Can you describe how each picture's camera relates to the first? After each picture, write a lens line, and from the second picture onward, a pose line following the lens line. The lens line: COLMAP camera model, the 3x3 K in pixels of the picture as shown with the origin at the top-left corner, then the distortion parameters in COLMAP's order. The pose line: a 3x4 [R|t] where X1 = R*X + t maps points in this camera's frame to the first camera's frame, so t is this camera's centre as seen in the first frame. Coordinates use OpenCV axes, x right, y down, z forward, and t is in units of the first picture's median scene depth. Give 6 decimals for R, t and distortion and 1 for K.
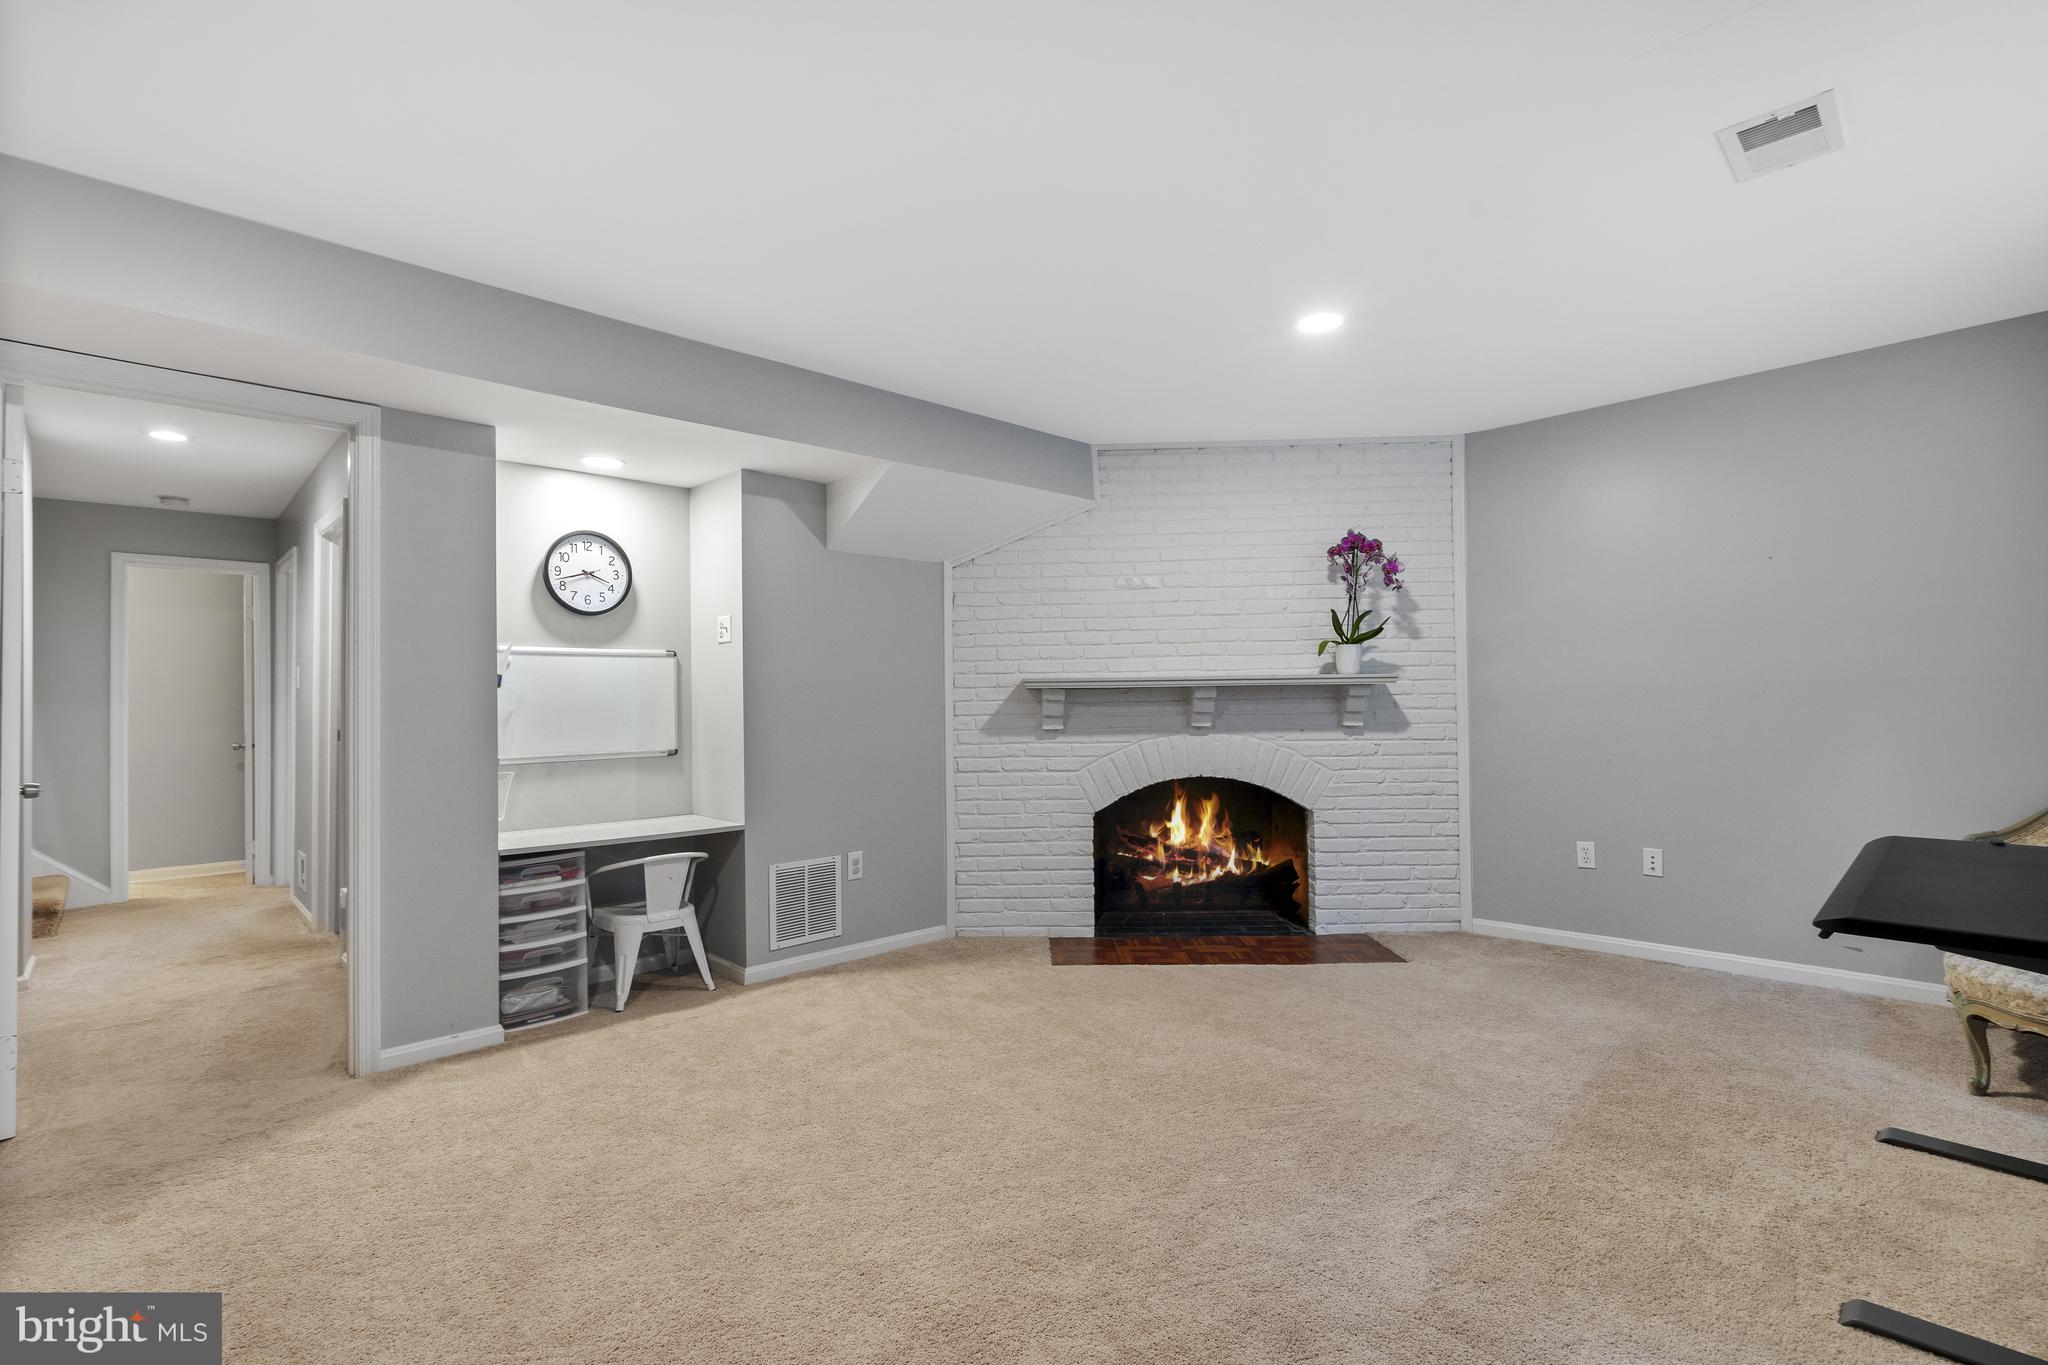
lens RADIAL K [[931.6, 0, 1014.4], [0, 931.6, 686.6], [0, 0, 1]] dist [-0.009691, 0.000359]
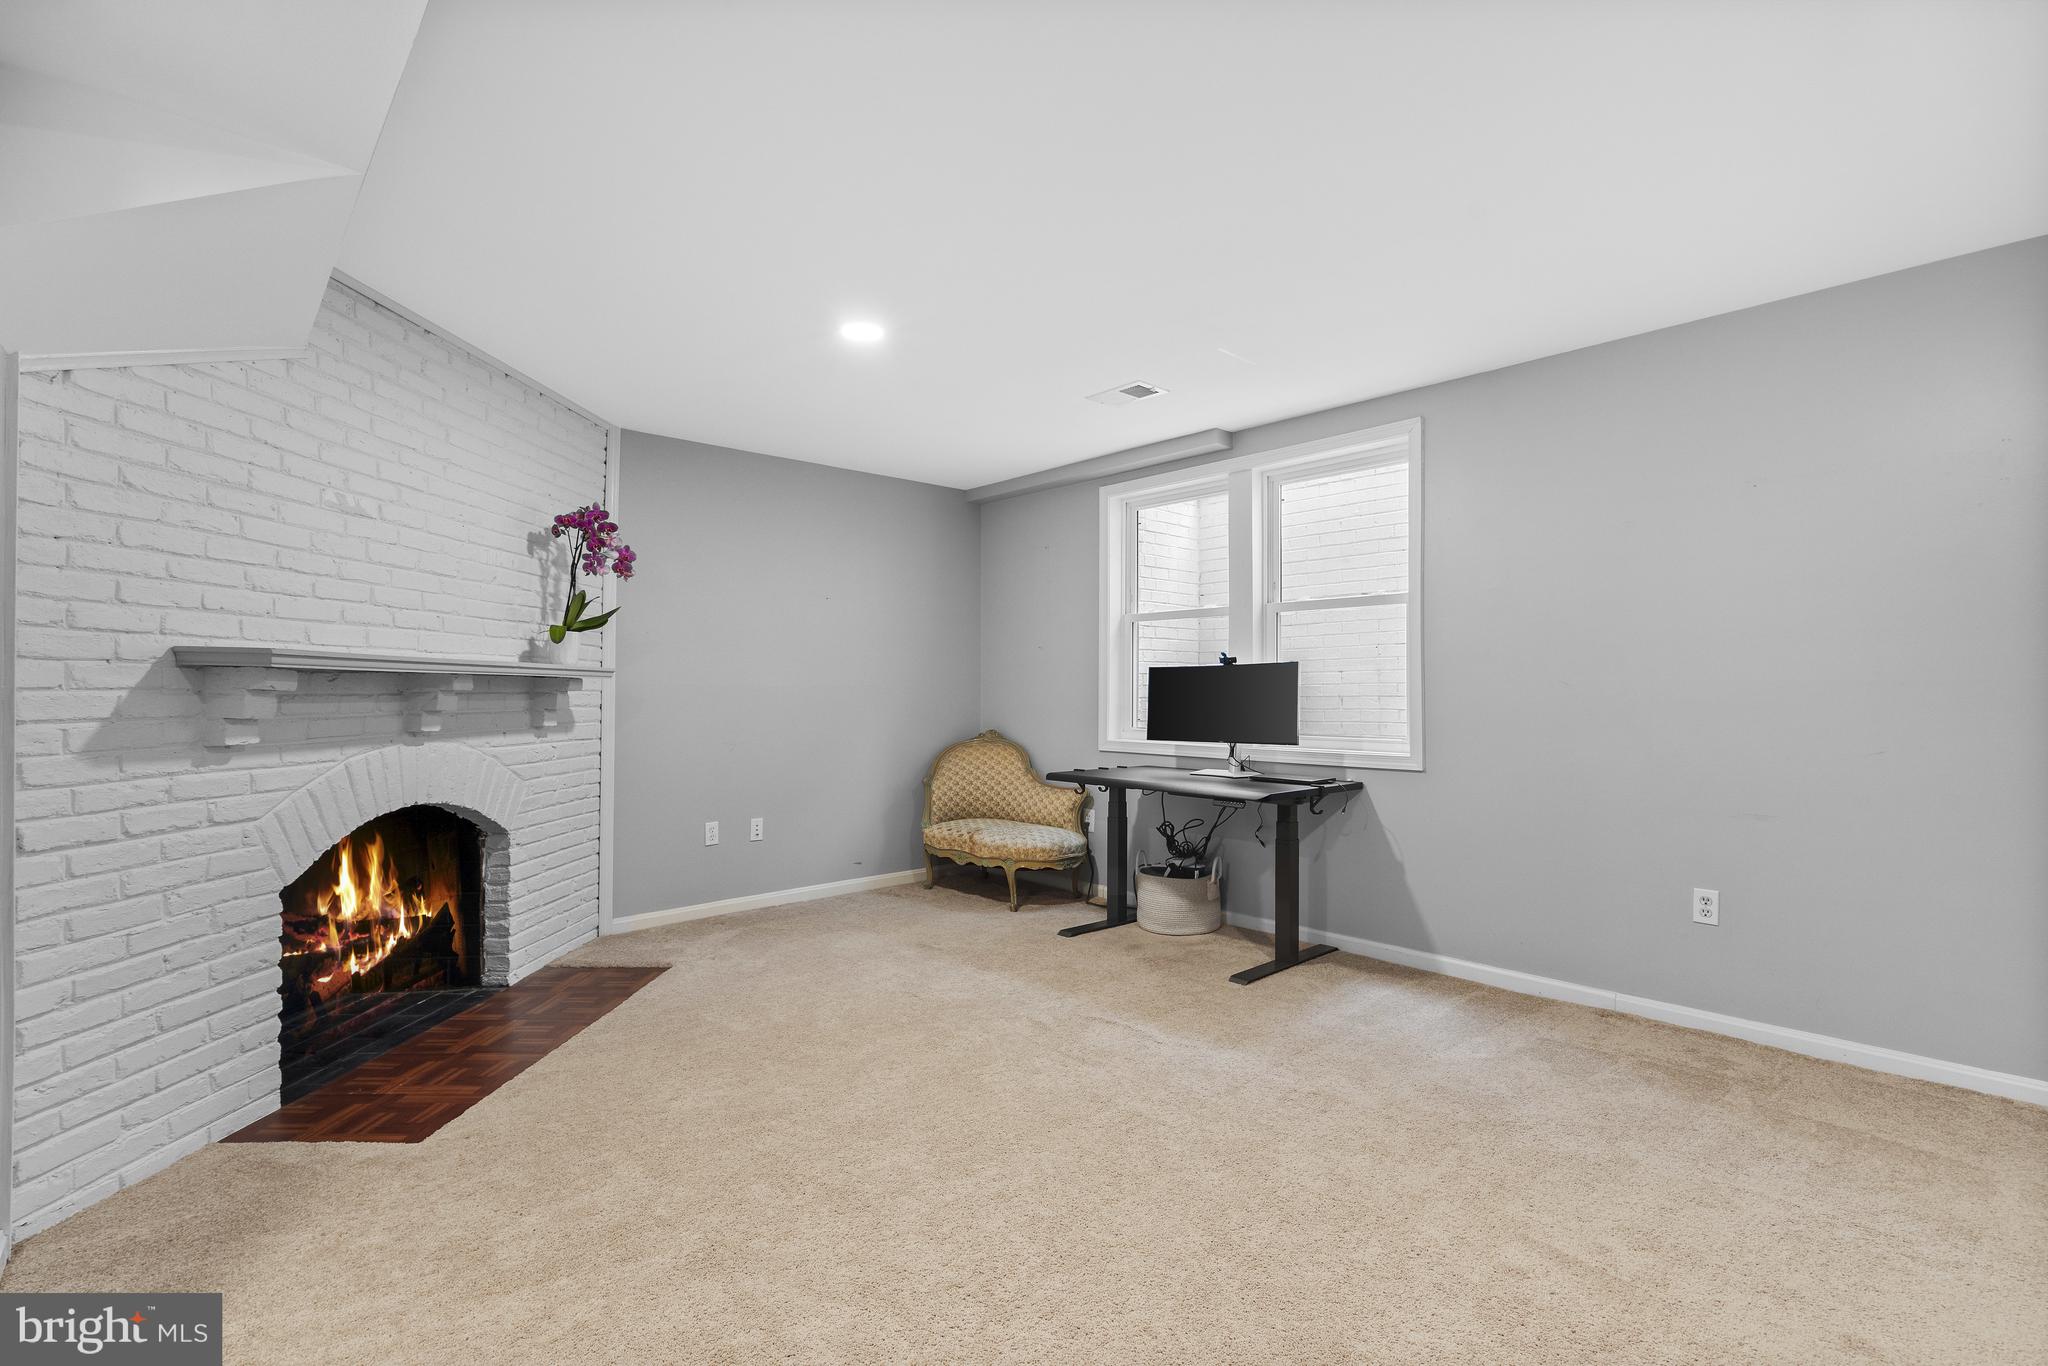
lens RADIAL K [[931.6, 0, 1014.4], [0, 931.6, 687.1], [0, 0, 1]] dist [-0.009691, 0.000359]
pose [[0.029415, 0.020361, 0.999360, -0.471628], [-0.016641, 0.999664, -0.019877, 0.015799], [-0.999429, -0.016046, 0.029744, 0.536129]]
